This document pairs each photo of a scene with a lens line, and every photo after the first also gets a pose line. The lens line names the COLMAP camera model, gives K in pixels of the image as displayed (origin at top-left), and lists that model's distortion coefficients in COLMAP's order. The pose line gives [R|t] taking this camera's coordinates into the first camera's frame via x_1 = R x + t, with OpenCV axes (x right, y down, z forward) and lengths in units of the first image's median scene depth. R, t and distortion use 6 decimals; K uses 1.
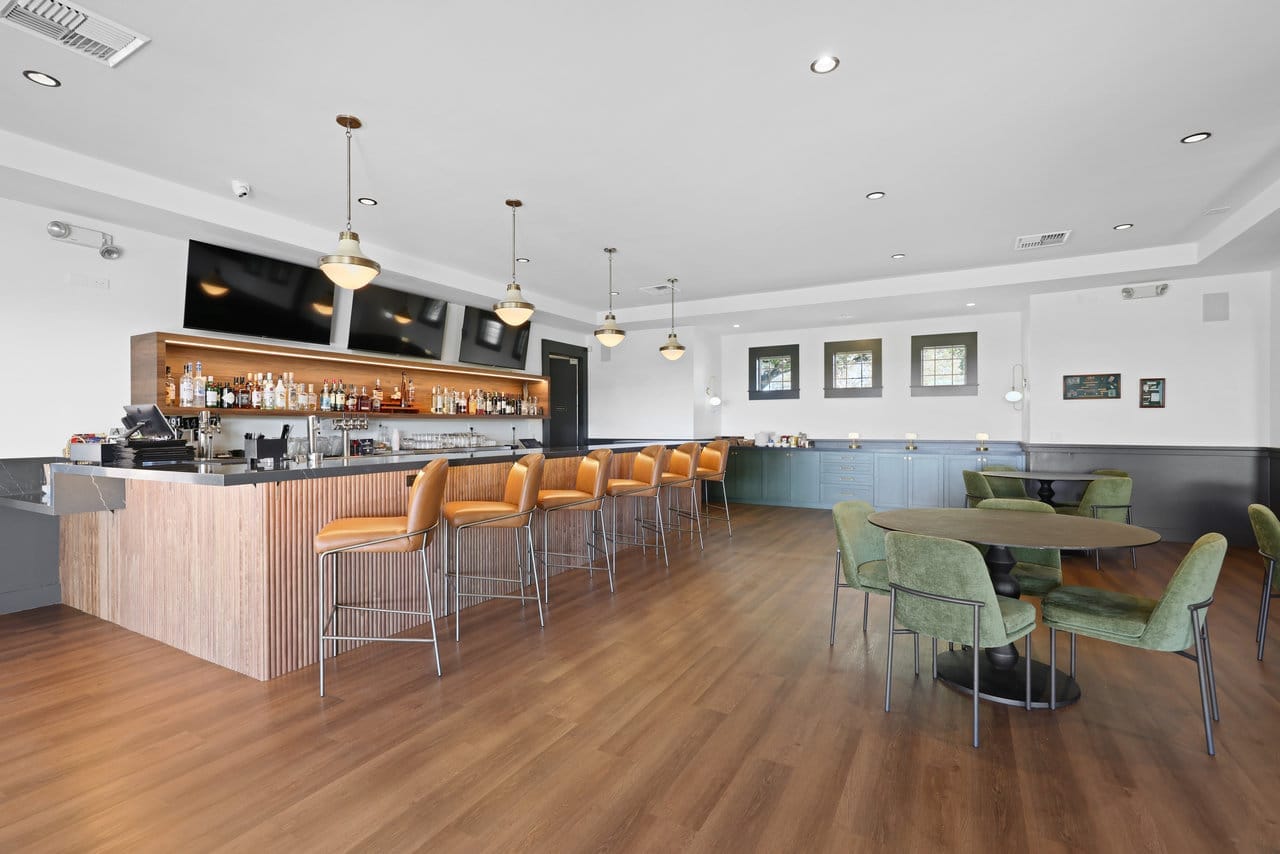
lens RADIAL K [[572.9, 0, 640.0], [0, 572.9, 427.0], [0, 0, 1]] dist [0.000487, 0.000094]
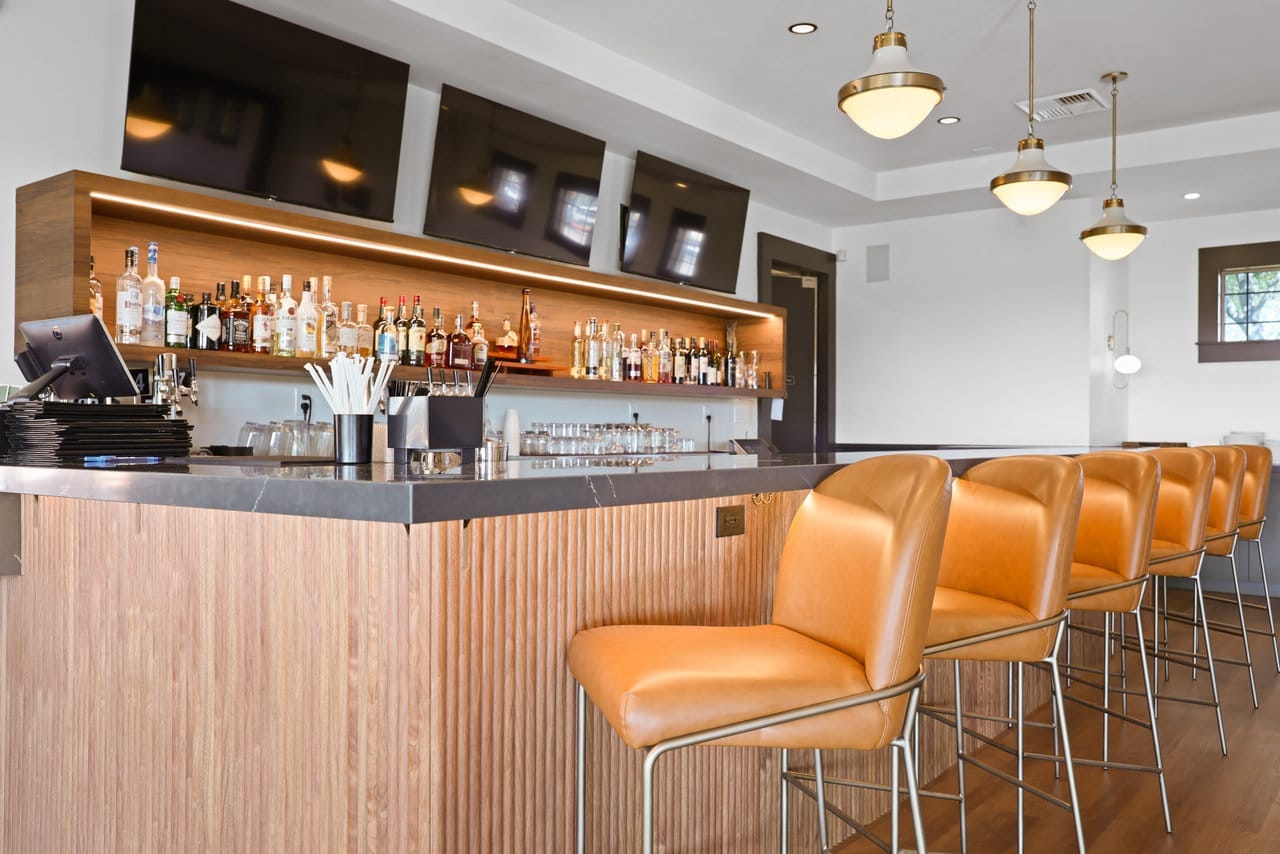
lens RADIAL K [[1035.7, 0, 640.0], [0, 1035.7, 427.0], [0, 0, 1]] dist [0.000785, 0.002397]
pose [[0.990002, 0.009124, -0.140760, -0.207215], [-0.010111, 0.999929, -0.006300, 0.021355], [0.140693, 0.007660, 0.990024, 0.190993]]
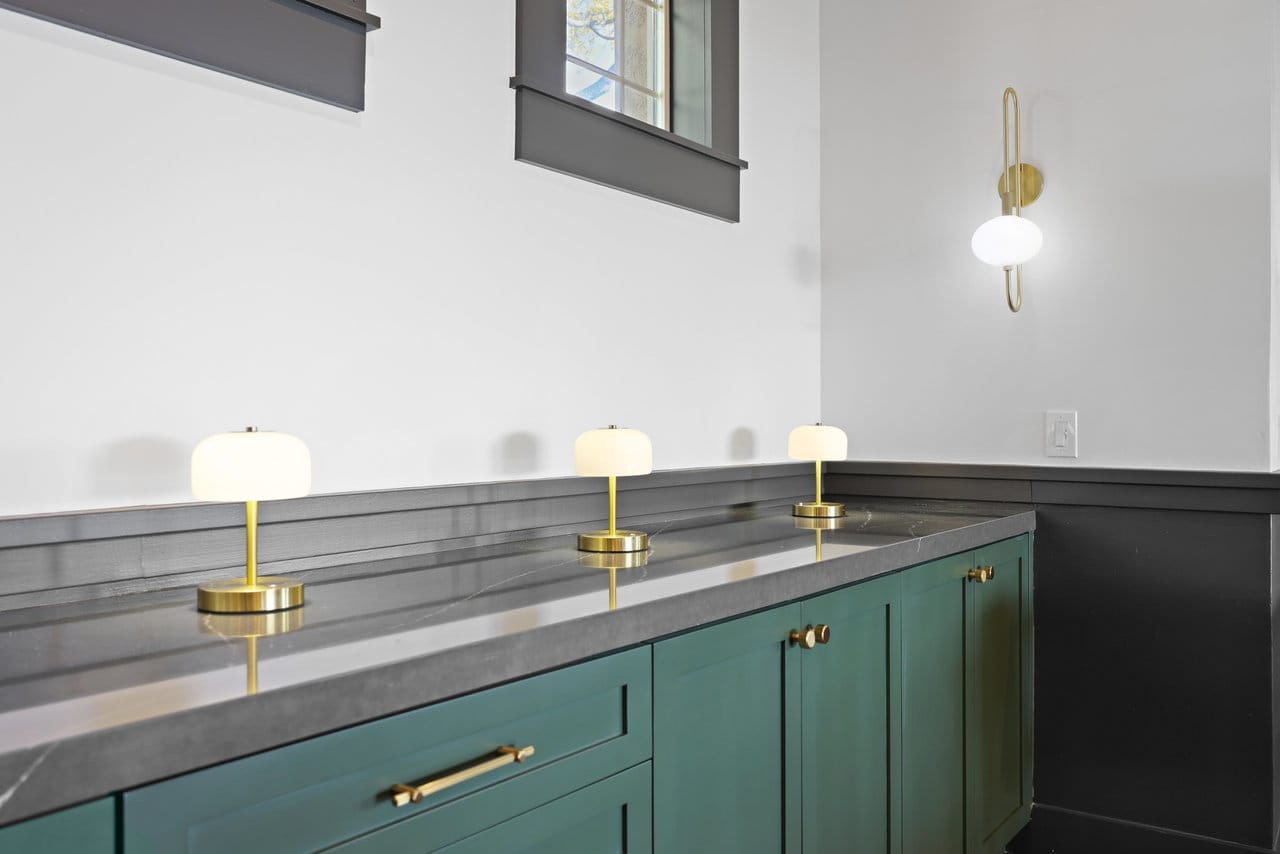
lens RADIAL K [[1120.7, 0, 640.0], [0, 1120.7, 427.0], [0, 0, 1]] dist [-0.001269, -0.000157]
pose [[0.091916, -0.001920, 0.995765, 0.291377], [0.005921, 0.999982, 0.001382, 0.012948], [-0.995749, 0.005769, 0.091925, 1.287867]]
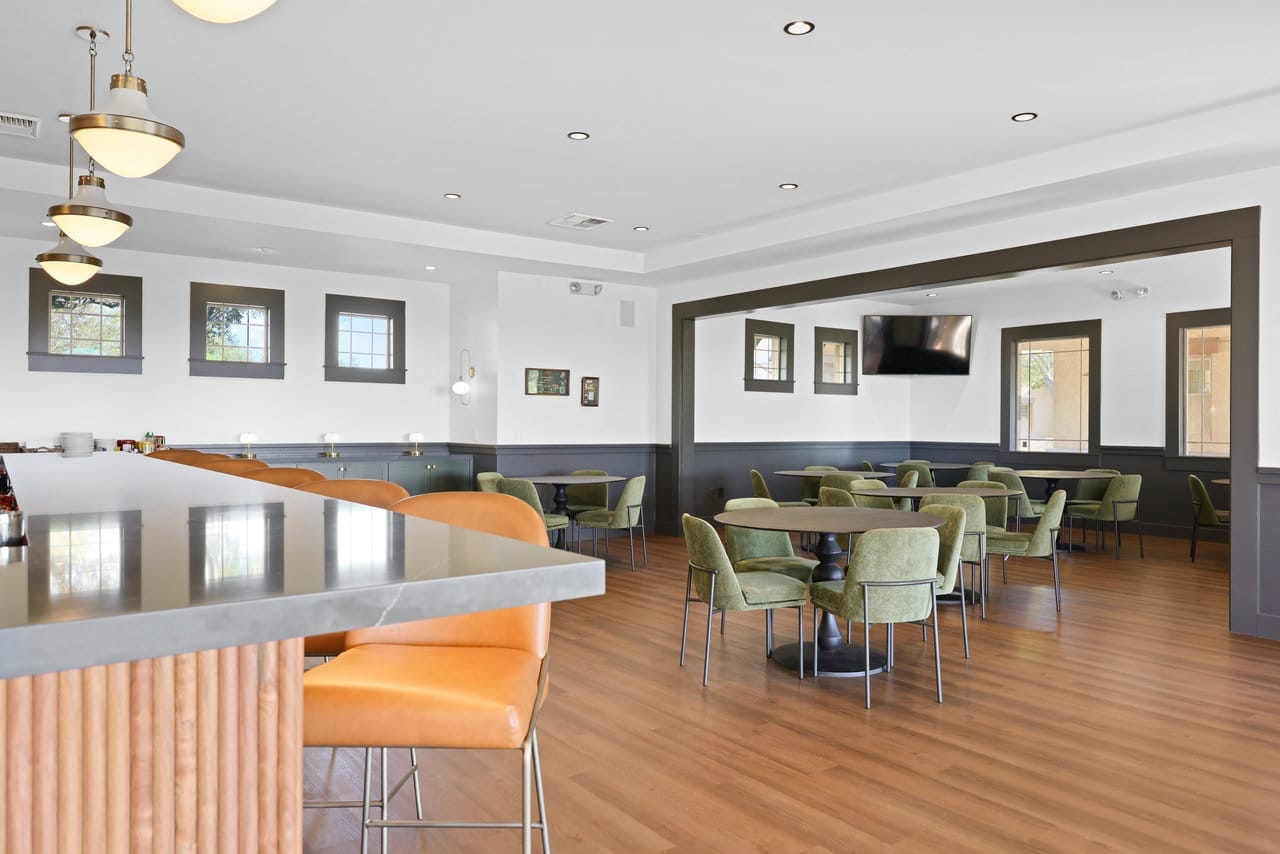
lens RADIAL K [[874.4, 0, 640.0], [0, 874.4, 427.0], [0, 0, 1]] dist [0.002044, 0.000276]
pose [[0.411051, 0.000618, 0.911612, -0.456292], [-0.003277, 0.999994, 0.000800, 0.000662], [-0.911606, -0.003316, 0.411051, 0.294235]]
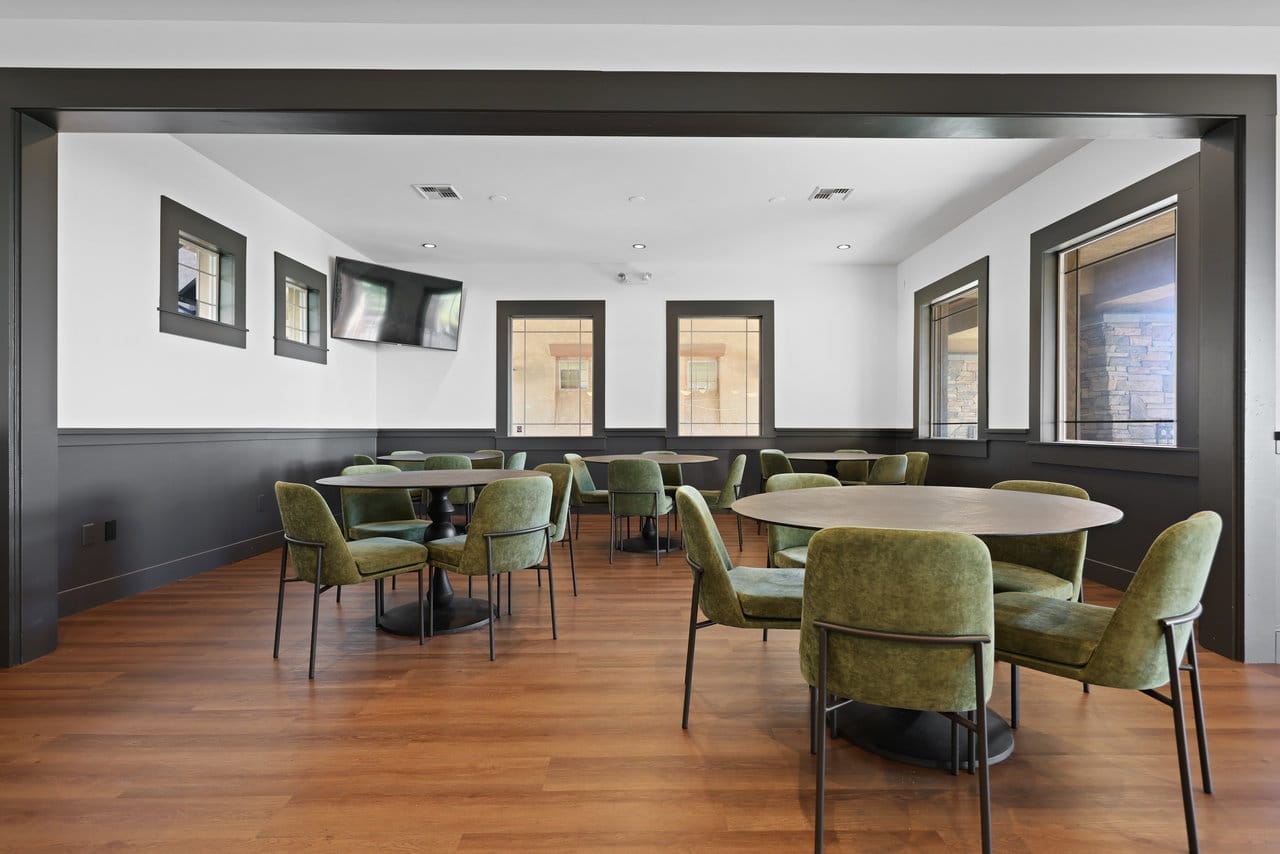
lens RADIAL K [[611.4, 0, 640.0], [0, 611.4, 427.0], [0, 0, 1]] dist [0.000529, 0.000282]
pose [[-0.492232, 0.001116, 0.870463, 0.406139], [0.004579, 0.999989, 0.001308, 0.031261], [-0.870452, 0.004630, -0.492232, 0.697605]]
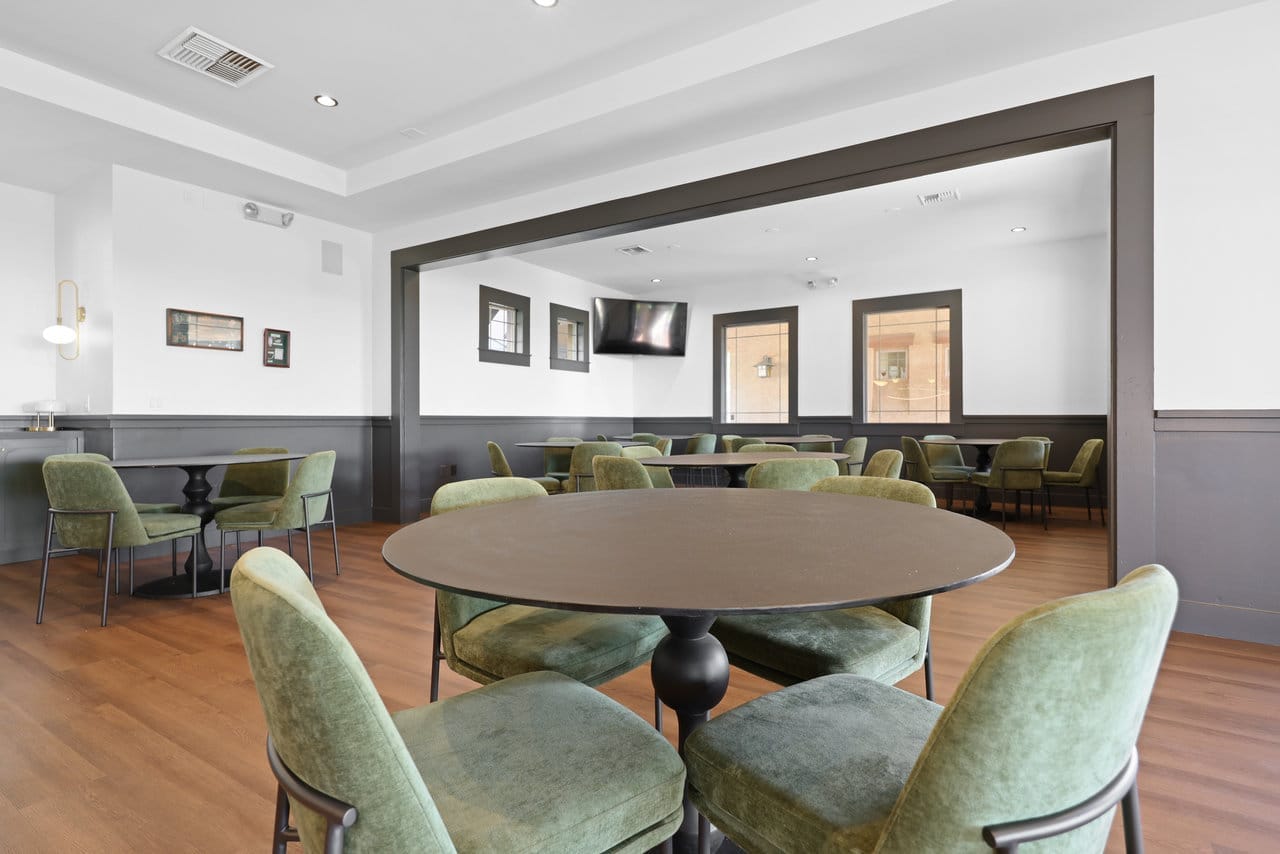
lens RADIAL K [[611.4, 0, 640.0], [0, 611.4, 427.0], [0, 0, 1]] dist [0.000529, 0.000282]
pose [[0.050196, -0.010366, 0.998686, 0.082291], [0.006825, 0.999926, 0.010035, 0.043229], [-0.998716, 0.006312, 0.050263, 0.461364]]
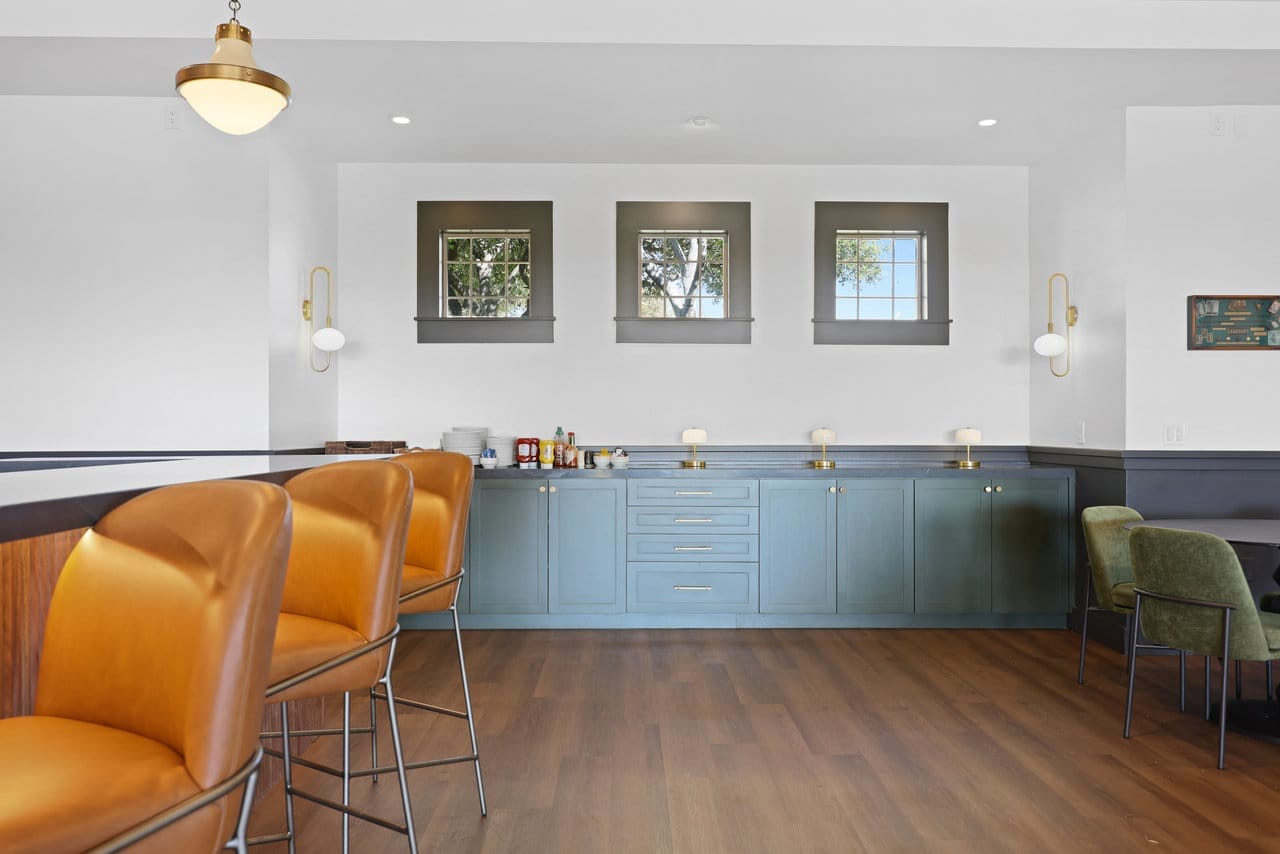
lens RADIAL K [[963.6, 0, 640.0], [0, 963.6, 427.0], [0, 0, 1]] dist [0.000444, -0.000061]
pose [[0.861022, 0.002171, 0.508563, -0.004147], [0.000118, 0.999990, -0.004468, 0.015813], [-0.508568, 0.003907, 0.861013, 0.610312]]
